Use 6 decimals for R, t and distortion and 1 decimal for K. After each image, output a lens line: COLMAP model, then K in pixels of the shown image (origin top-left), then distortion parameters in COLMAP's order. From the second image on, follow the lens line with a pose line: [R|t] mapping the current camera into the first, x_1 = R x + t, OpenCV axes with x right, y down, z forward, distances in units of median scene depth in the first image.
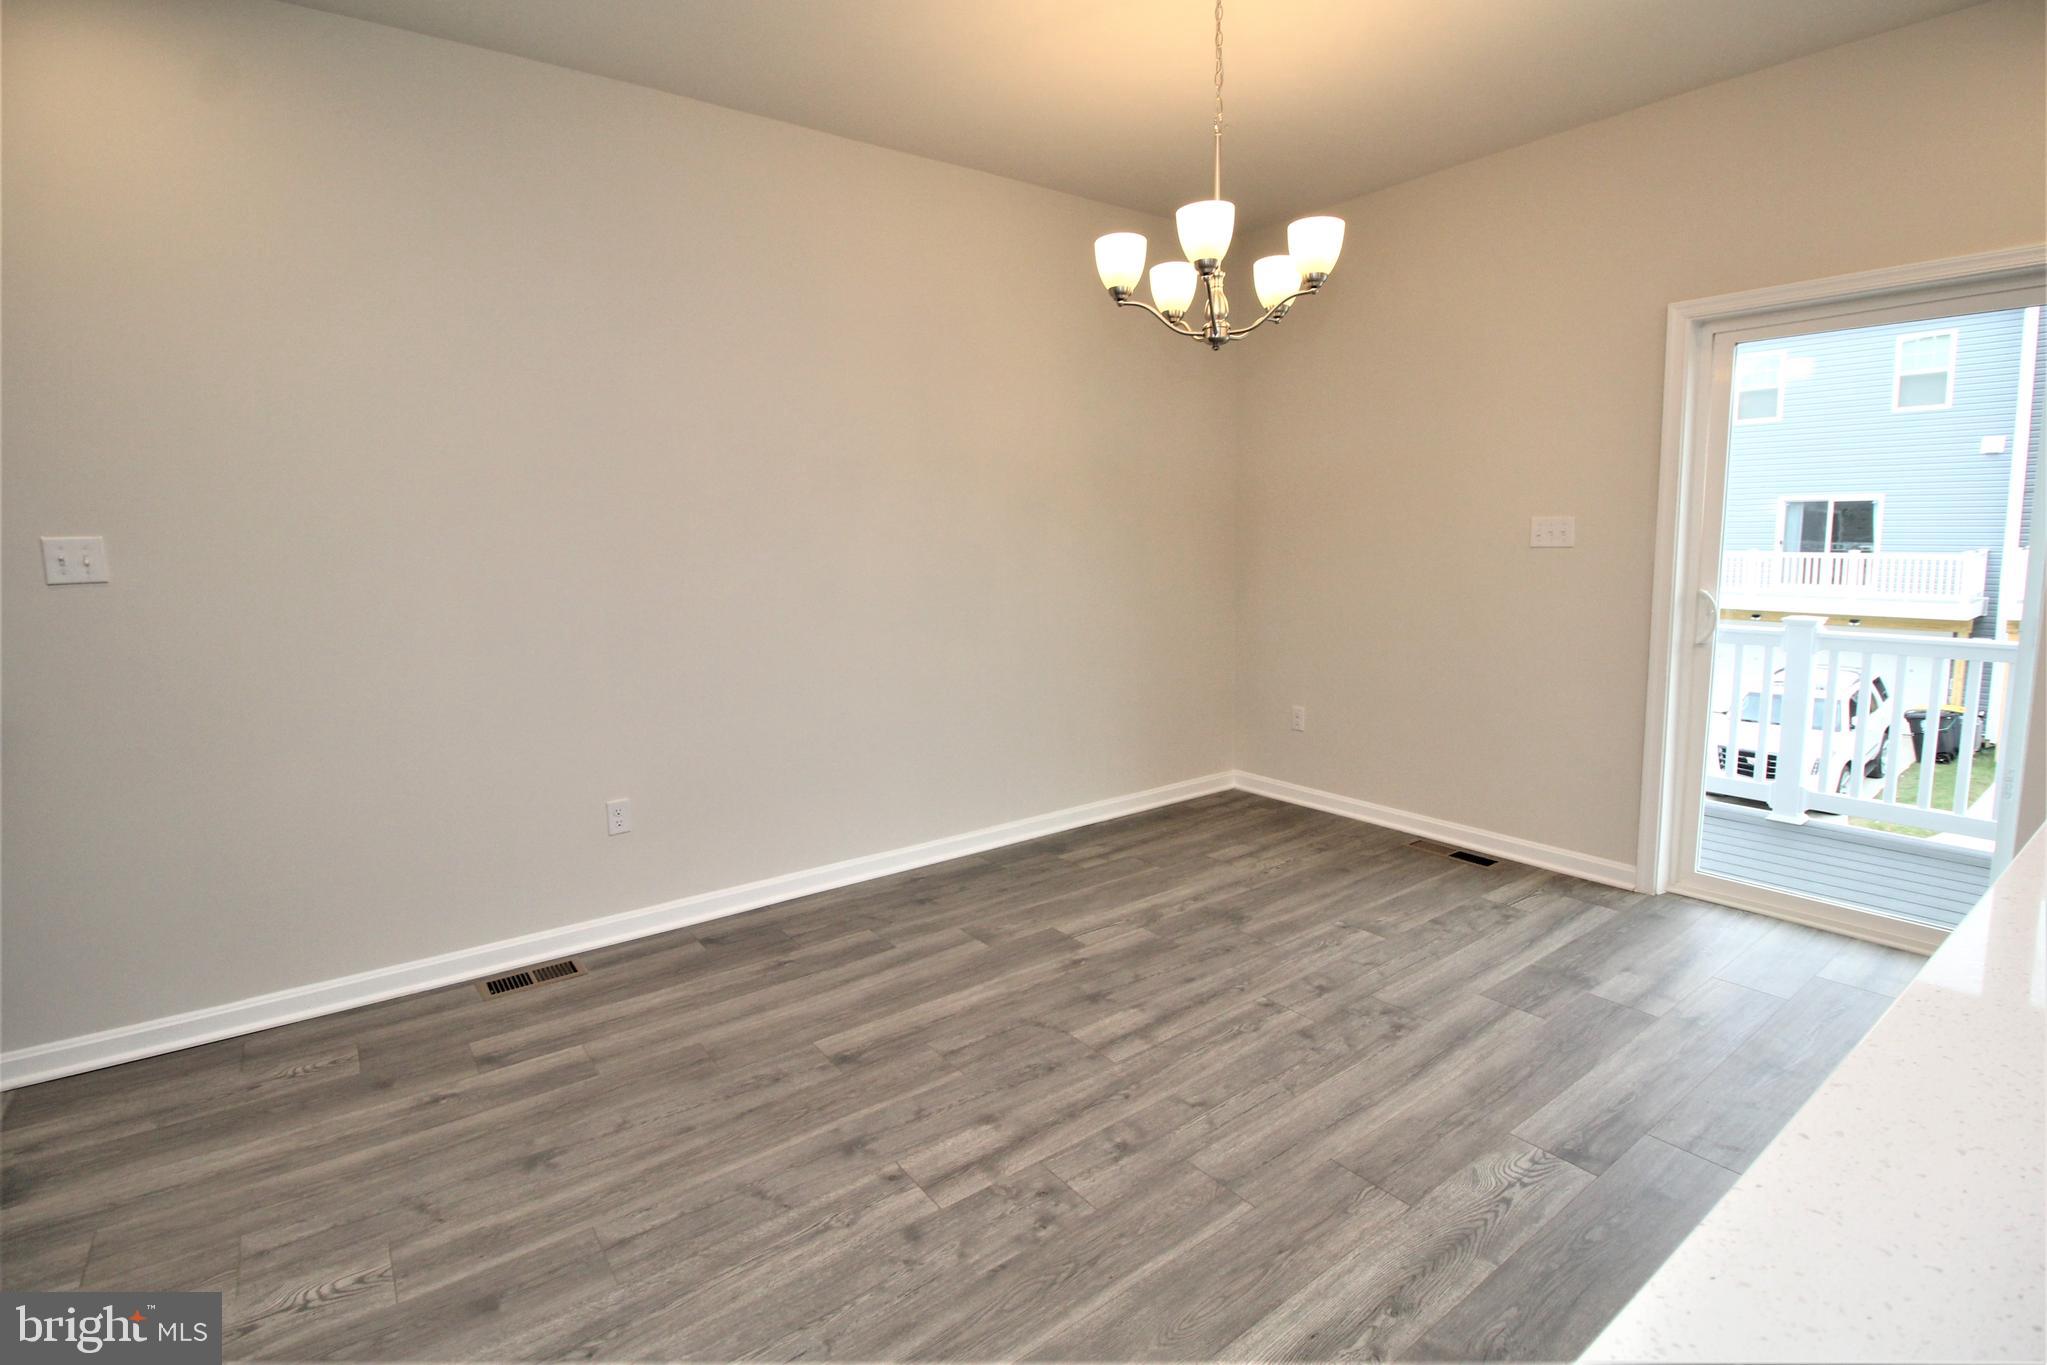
lens RADIAL K [[979.6, 0, 1029.0], [0, 979.6, 654.0], [0, 0, 1]] dist [-0.004823, -0.009494]
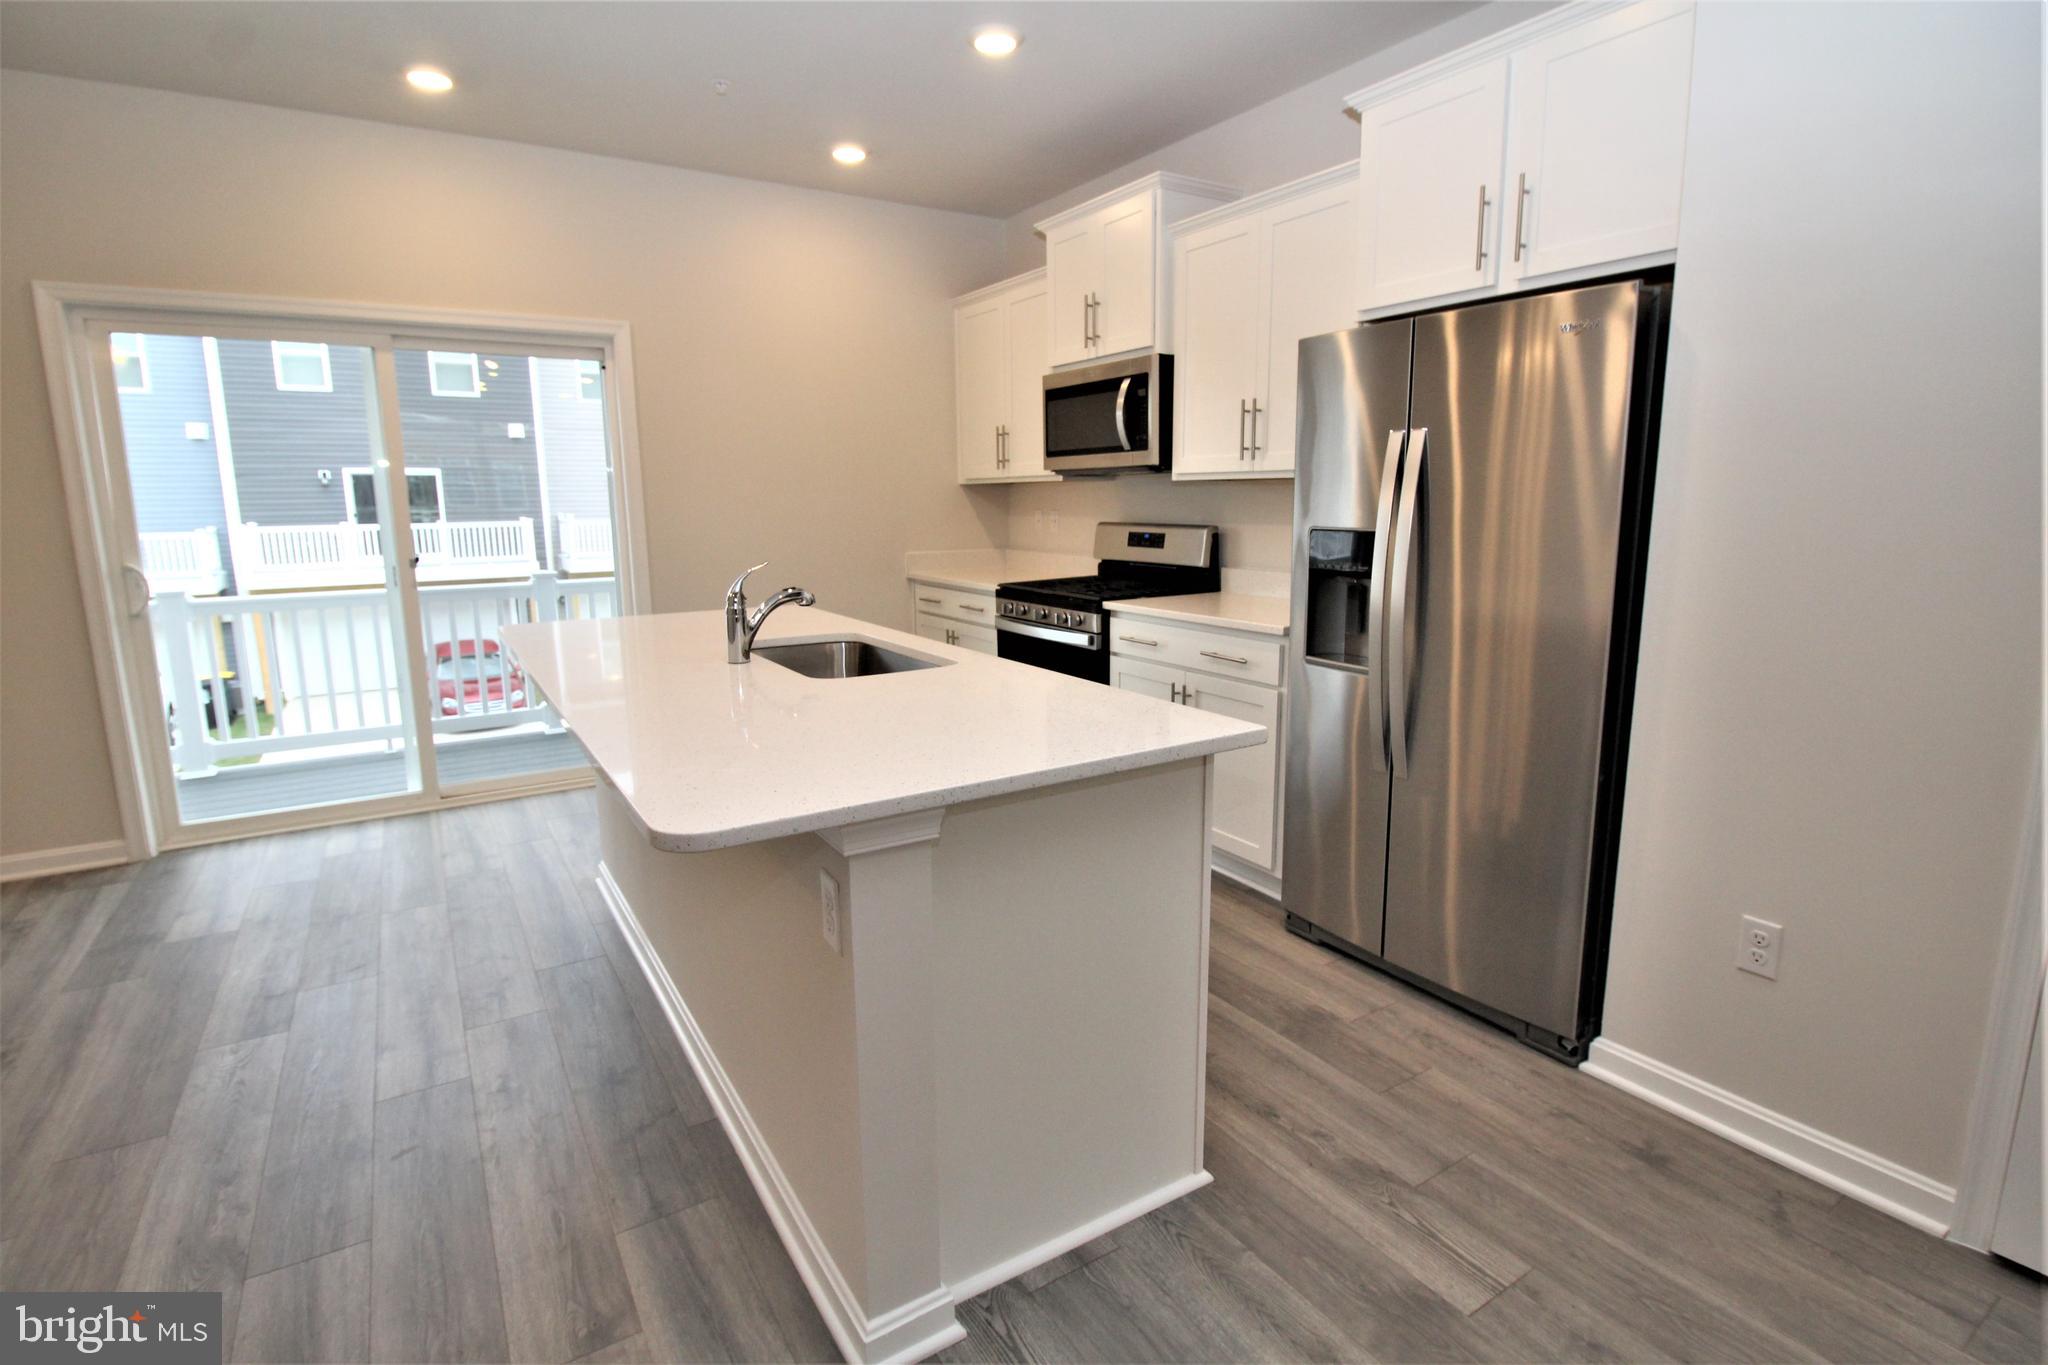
lens RADIAL K [[980.1, 0, 1031.1], [0, 980.1, 669.1], [0, 0, 1]] dist [-0.004823, -0.009494]
pose [[0.079958, -0.162107, 0.983528, -0.343453], [0.129329, 0.980035, 0.151017, 0.016776], [-0.988373, 0.115123, 0.099327, -0.074728]]
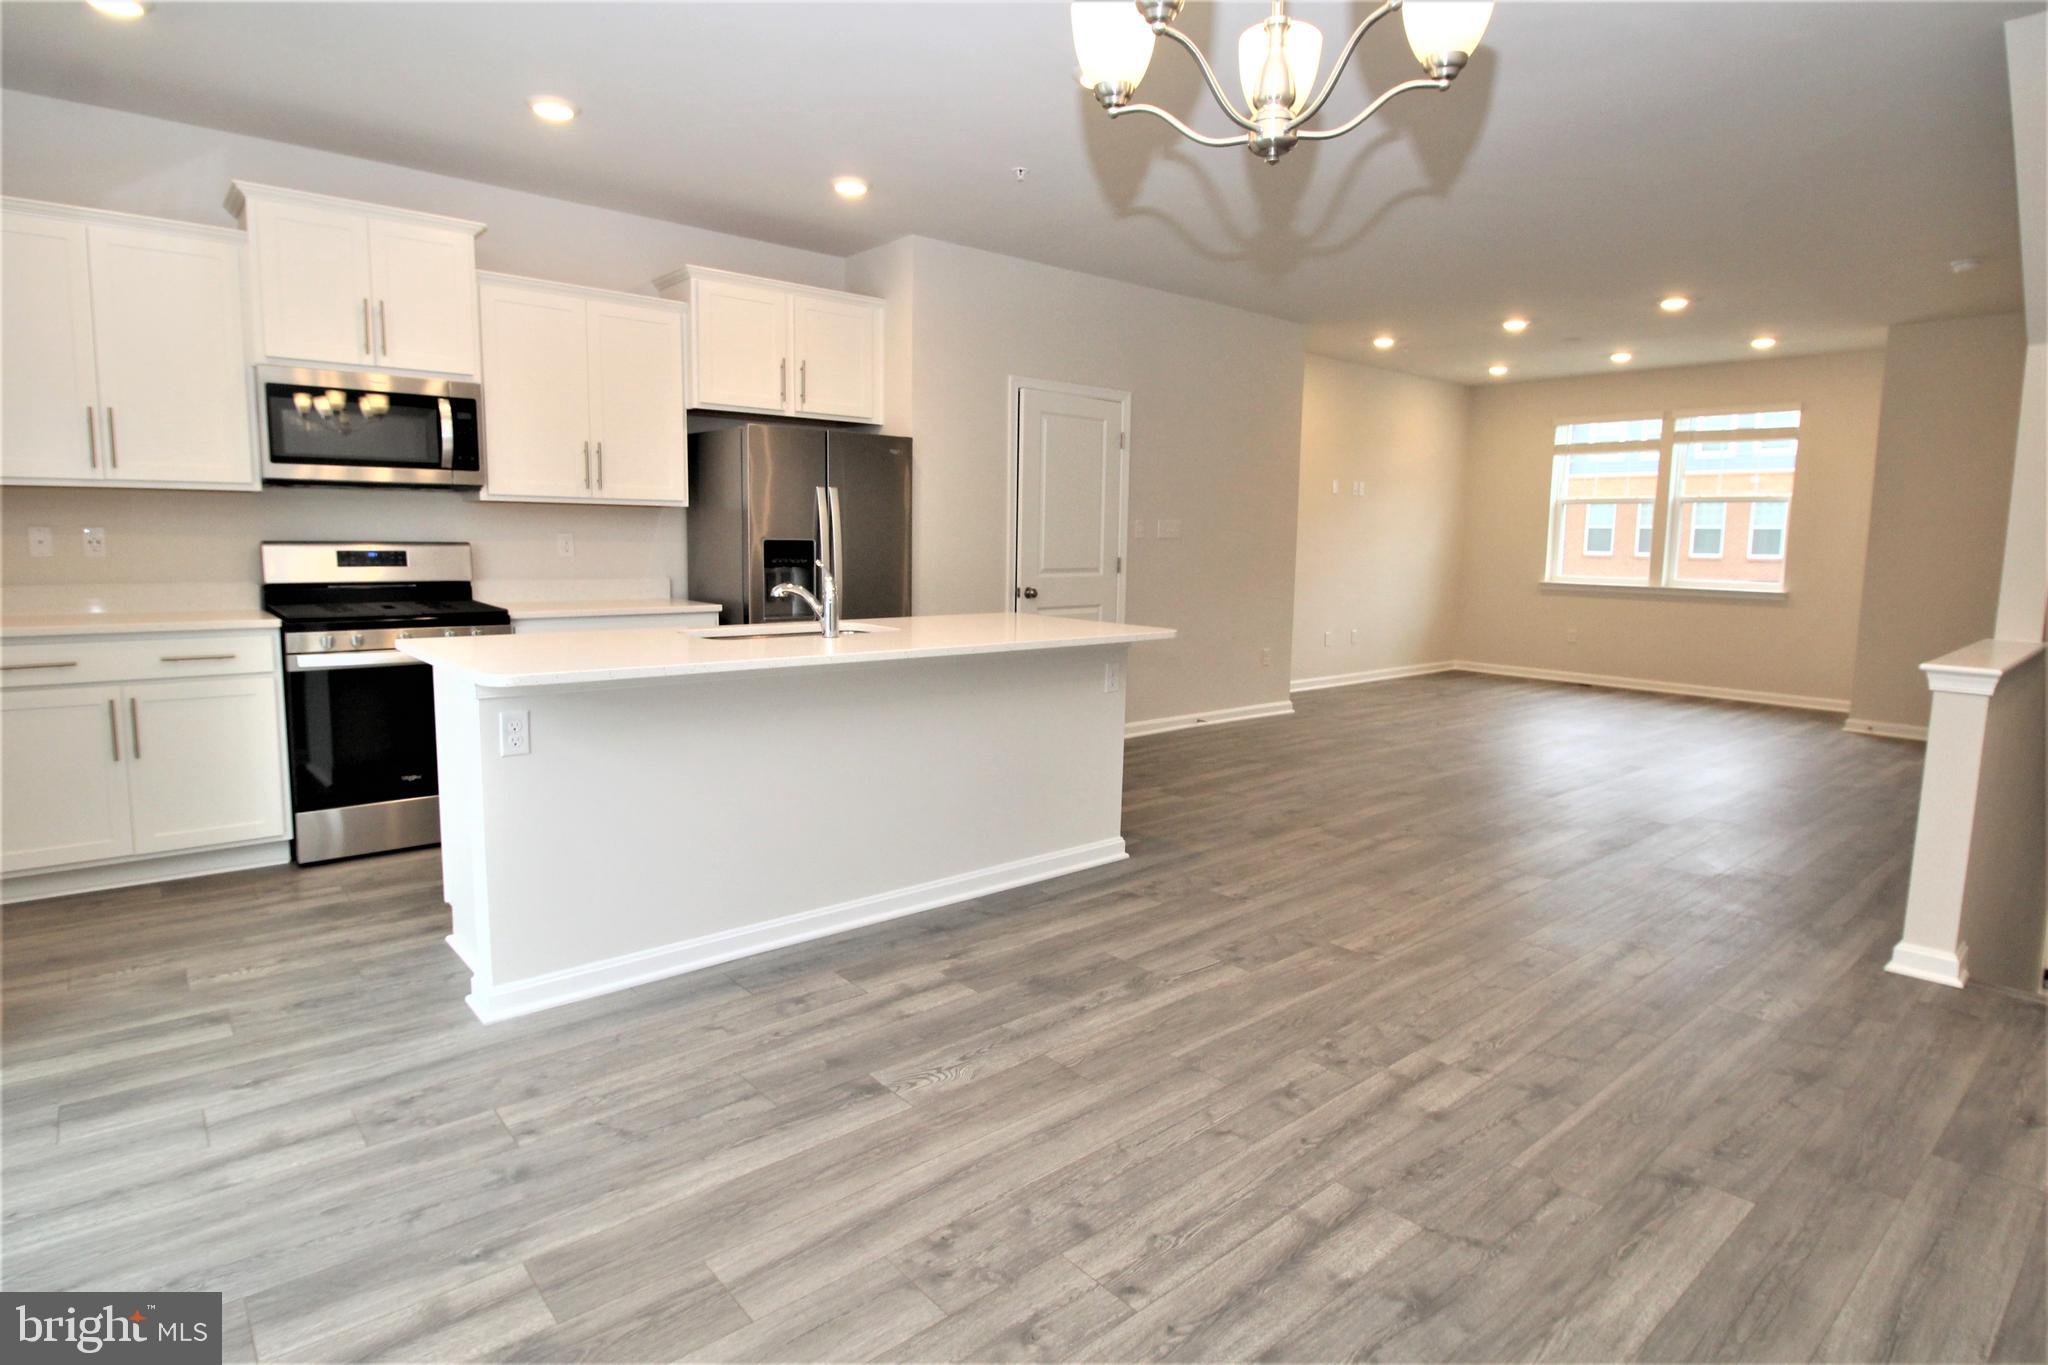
lens RADIAL K [[1081.1, 0, 1032.7], [0, 1081.1, 660.9], [0, 0, 1]] dist [-0.003293, -0.010099]
pose [[-0.997756, 0.005695, -0.066707, 0.340141], [-0.010243, 0.971657, 0.236173, -0.166366], [0.066161, 0.236326, -0.969419, 1.522648]]
